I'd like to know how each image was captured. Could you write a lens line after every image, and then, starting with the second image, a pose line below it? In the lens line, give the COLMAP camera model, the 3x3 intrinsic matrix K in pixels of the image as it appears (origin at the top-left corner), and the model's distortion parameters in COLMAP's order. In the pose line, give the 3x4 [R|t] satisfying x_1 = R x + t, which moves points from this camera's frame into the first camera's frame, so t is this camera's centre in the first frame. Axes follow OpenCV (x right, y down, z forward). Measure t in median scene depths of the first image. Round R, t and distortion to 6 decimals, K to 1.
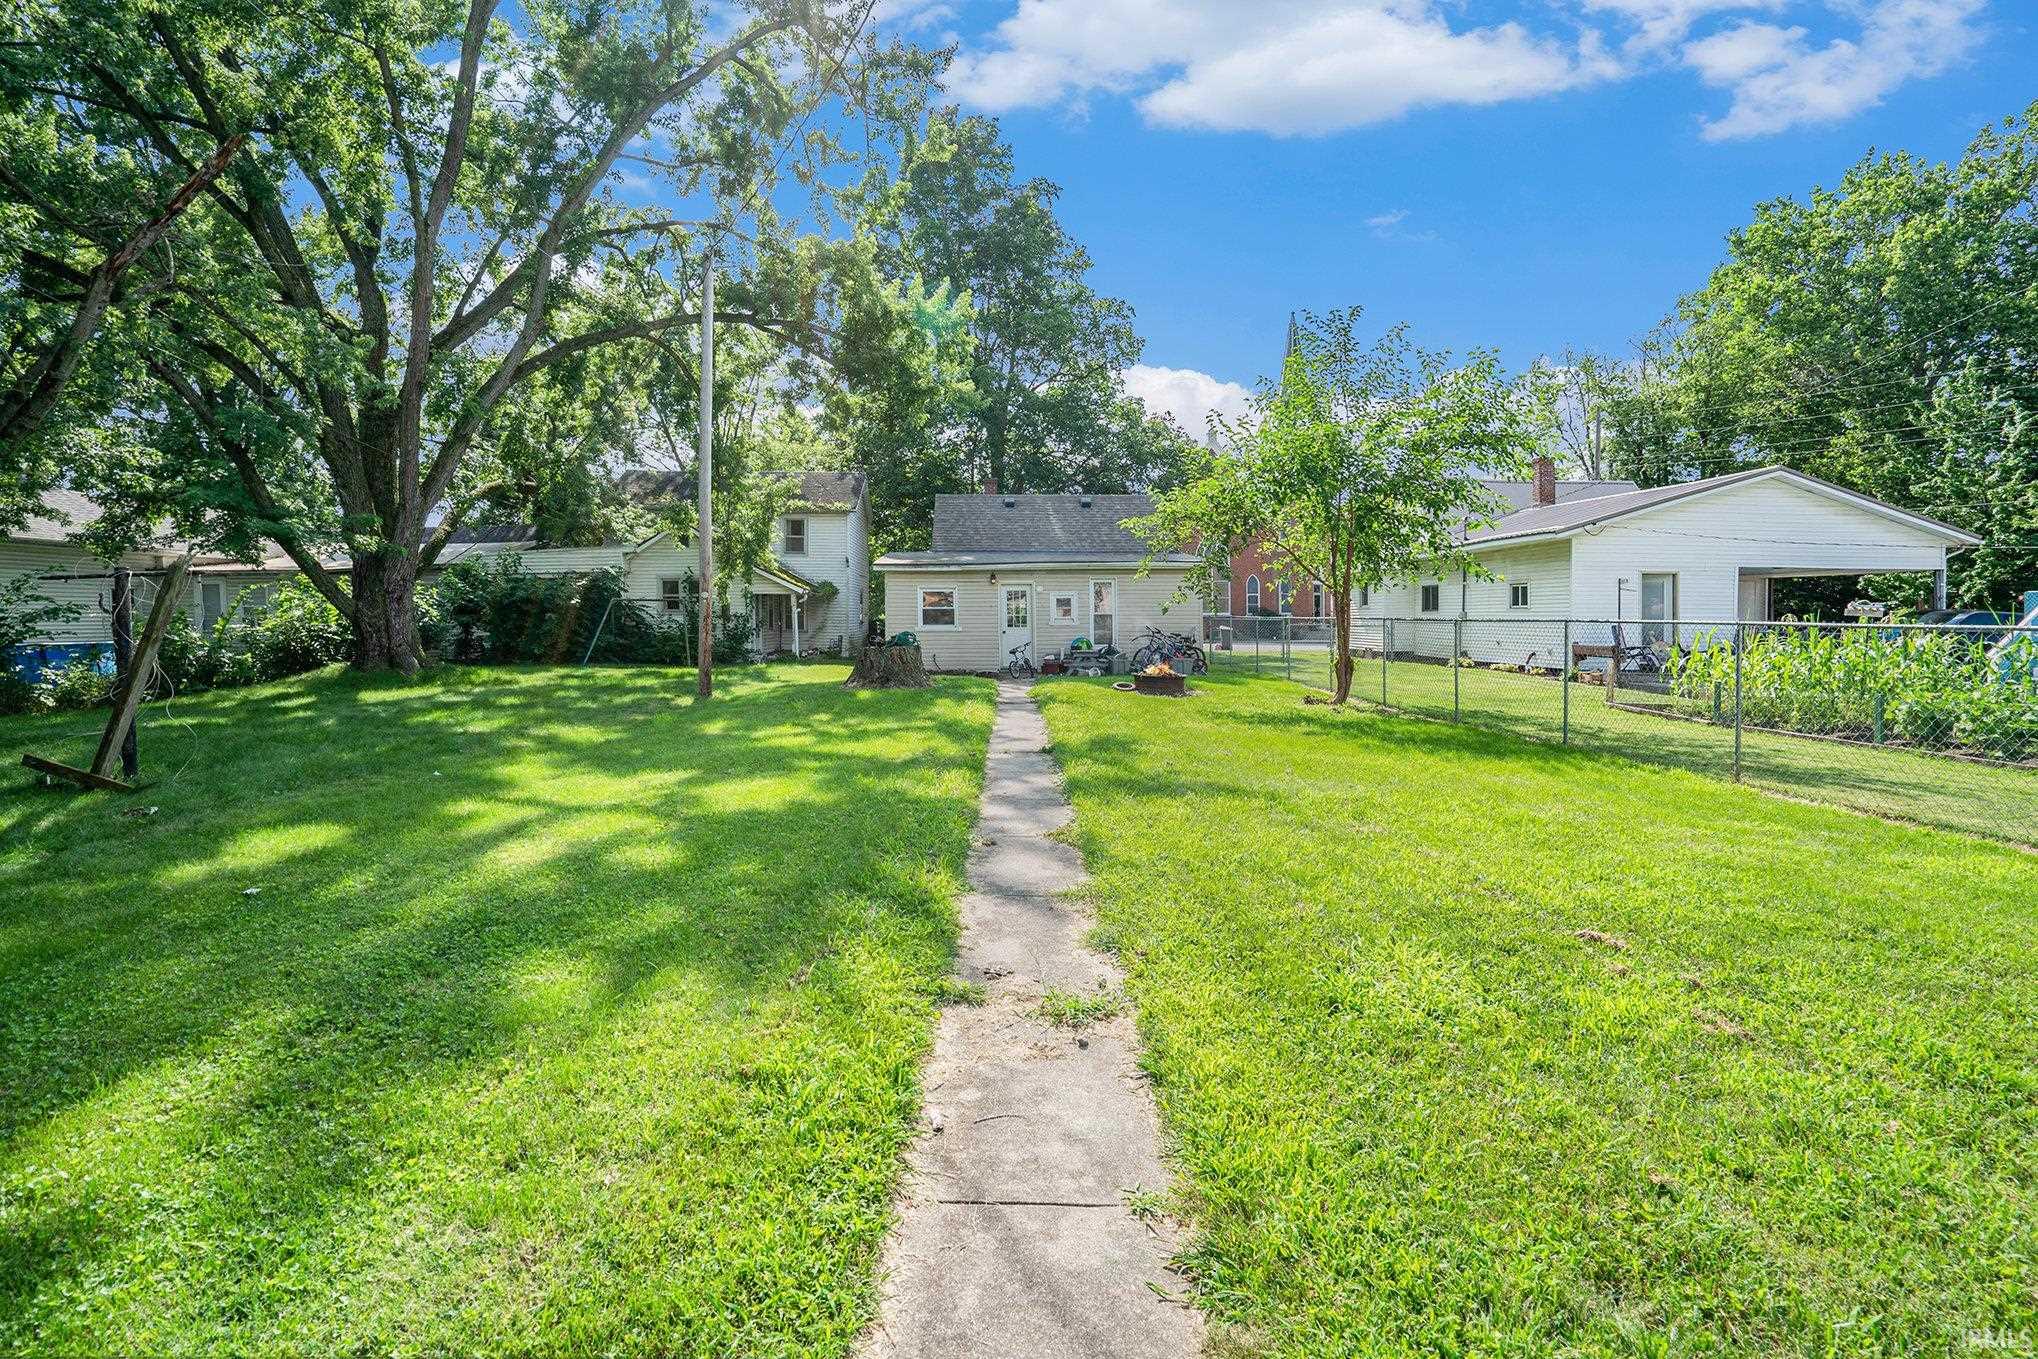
lens RADIAL K [[953.2, 0, 1013.5], [0, 953.2, 620.5], [0, 0, 1]] dist [0.000229, -0.000053]
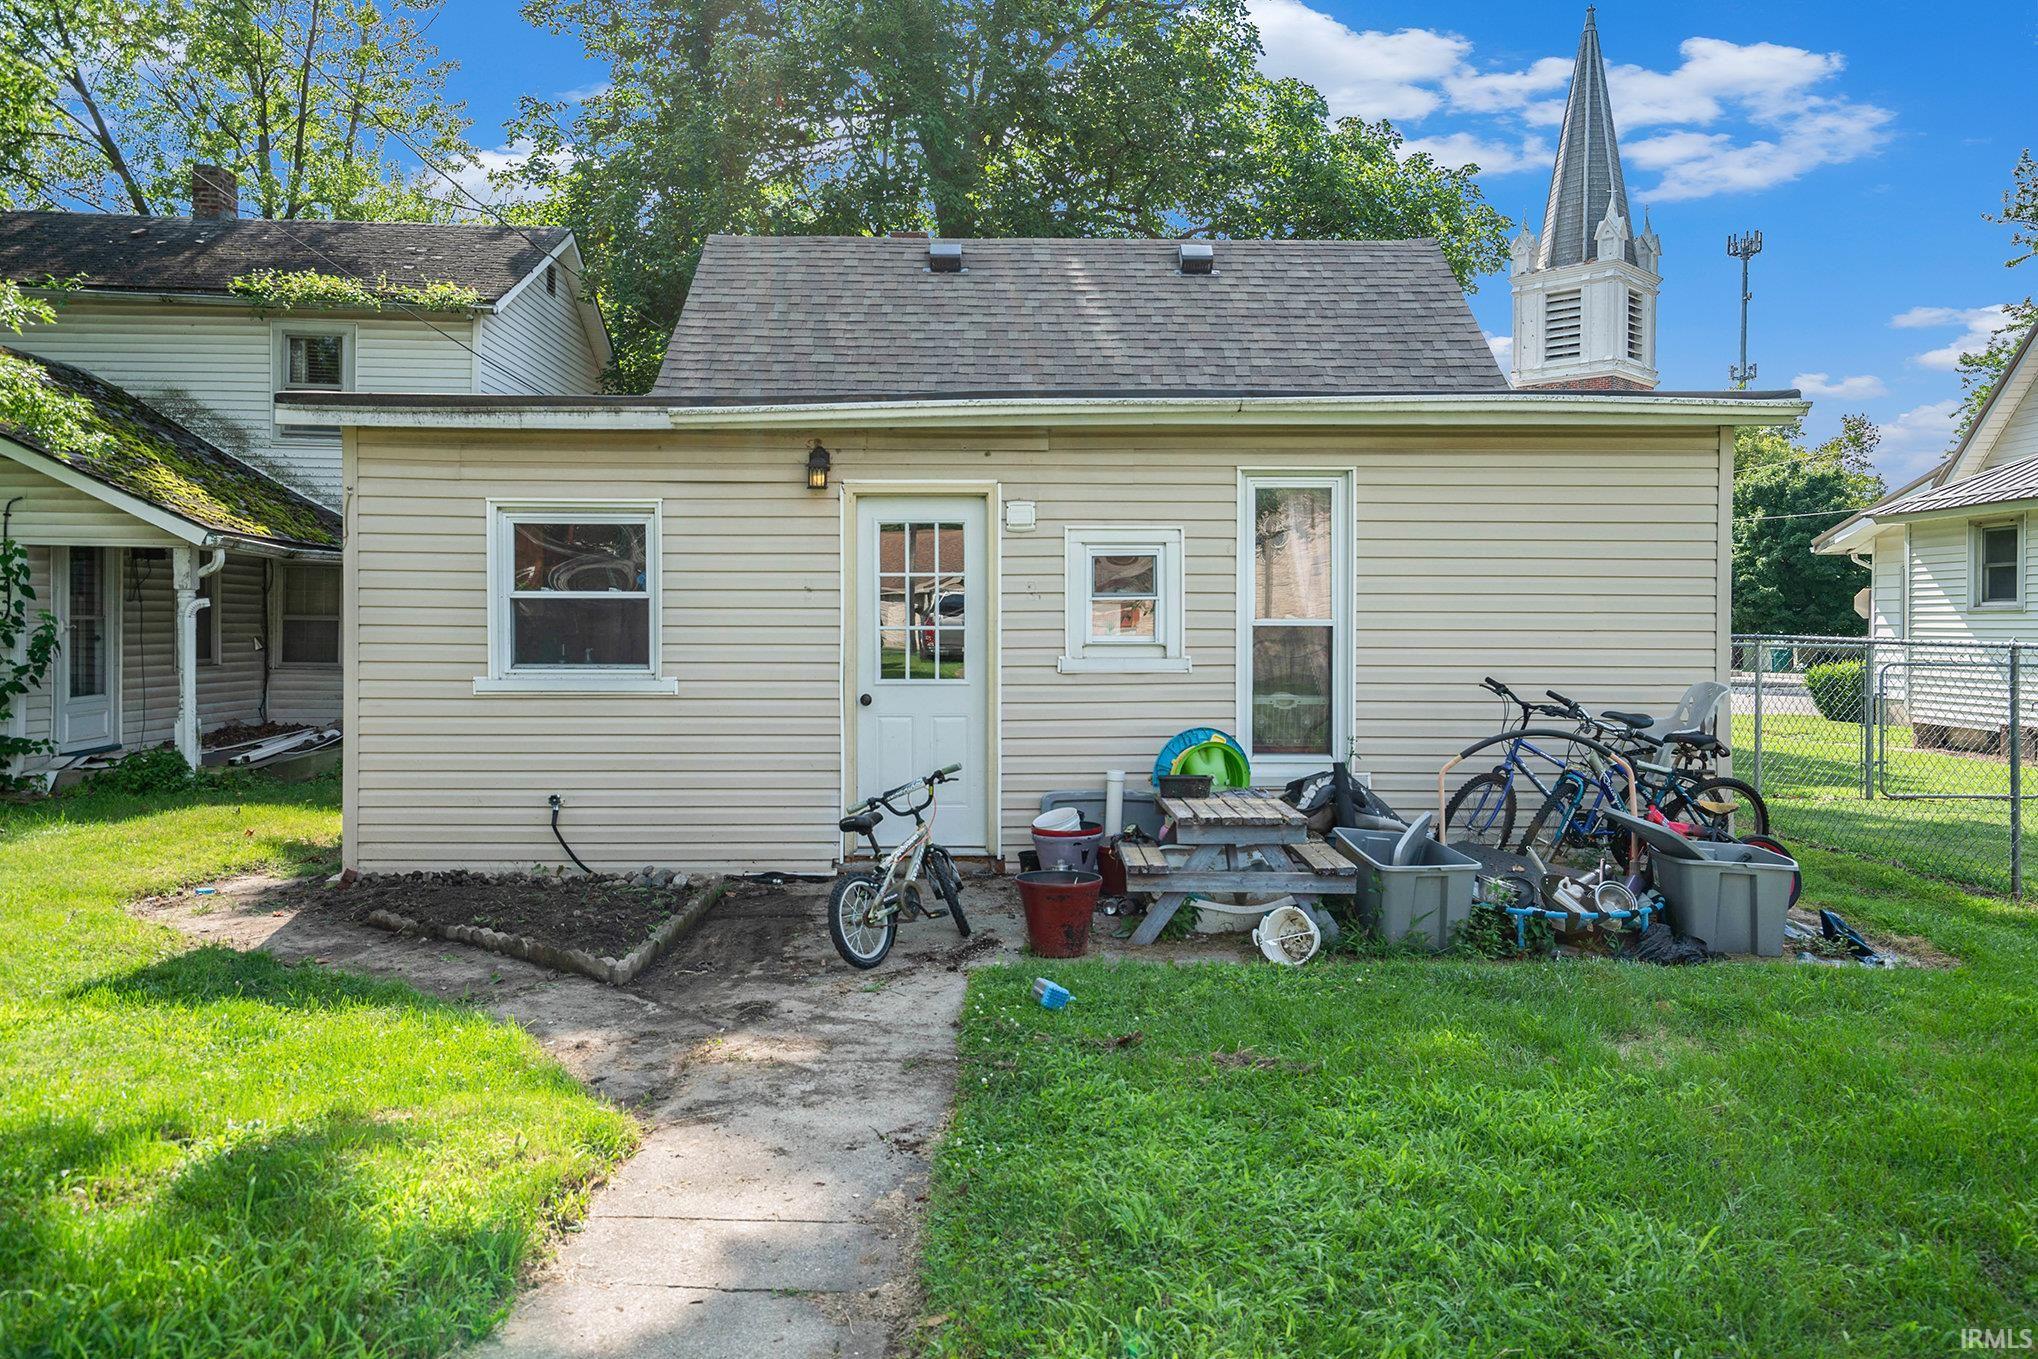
lens RADIAL K [[1544.0, 0, 1019.0], [0, 1544.0, 679.5], [0, 0, 1]] dist [-0.002327, -0.000602]
pose [[0.999947, 0.010038, -0.002152, 0.028863], [-0.009972, 0.999537, 0.028748, -0.004076], [0.002440, -0.028725, 0.999584, 0.631899]]
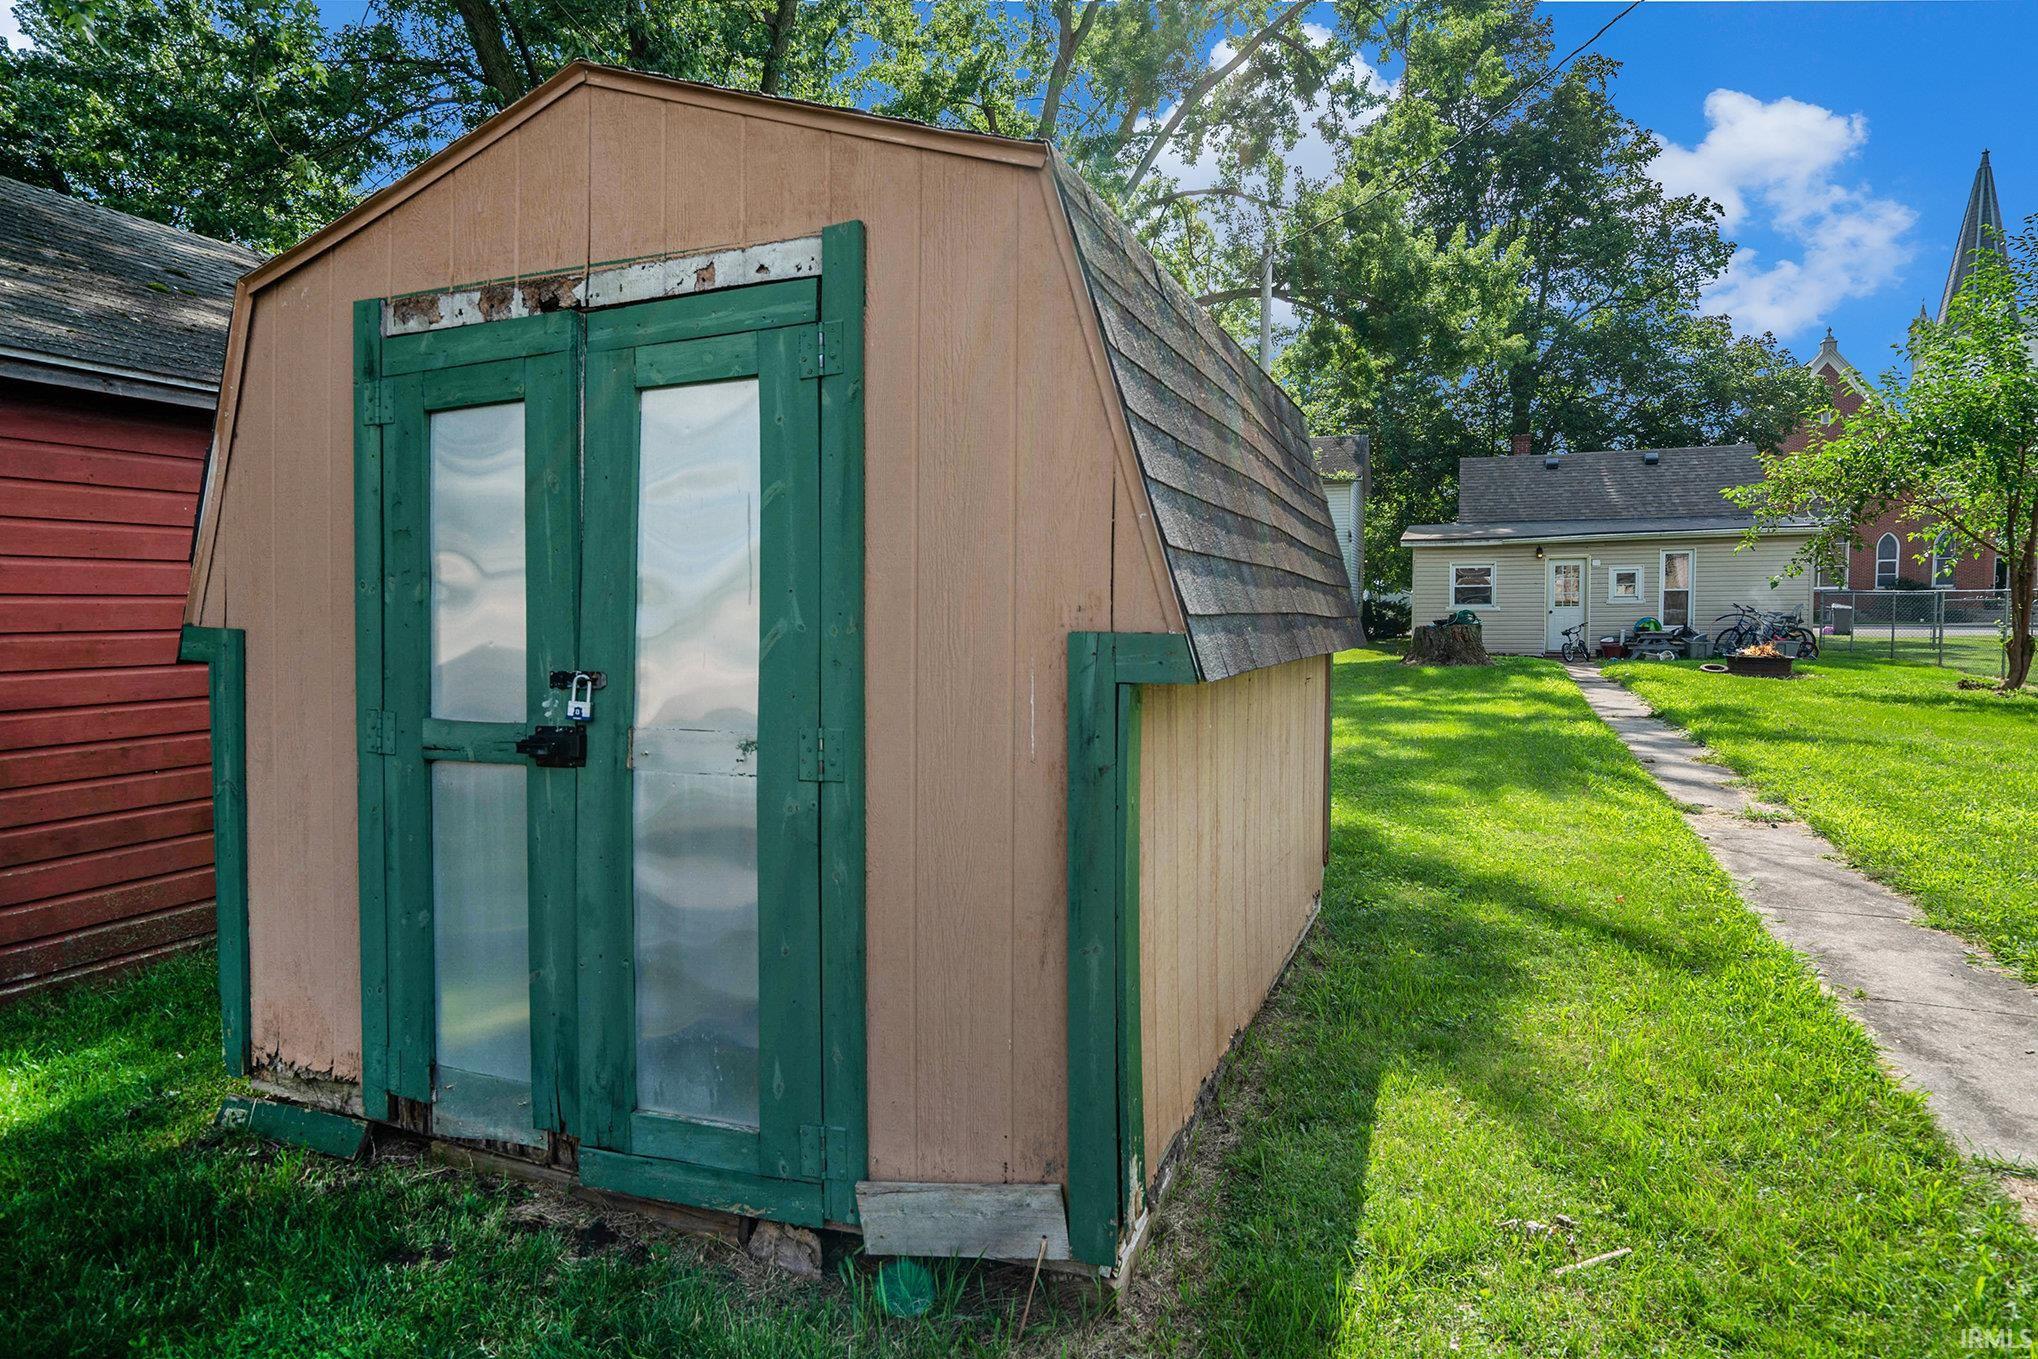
lens RADIAL K [[1142.6, 0, 1019.0], [0, 1142.6, 679.5], [0, 0, 1]] dist [-0.030162, 0.039392]
pose [[0.919912, 0.018515, -0.391688, -0.050343], [0.007685, 0.997842, 0.065216, 0.002029], [0.392050, -0.063003, 0.917784, -0.190092]]
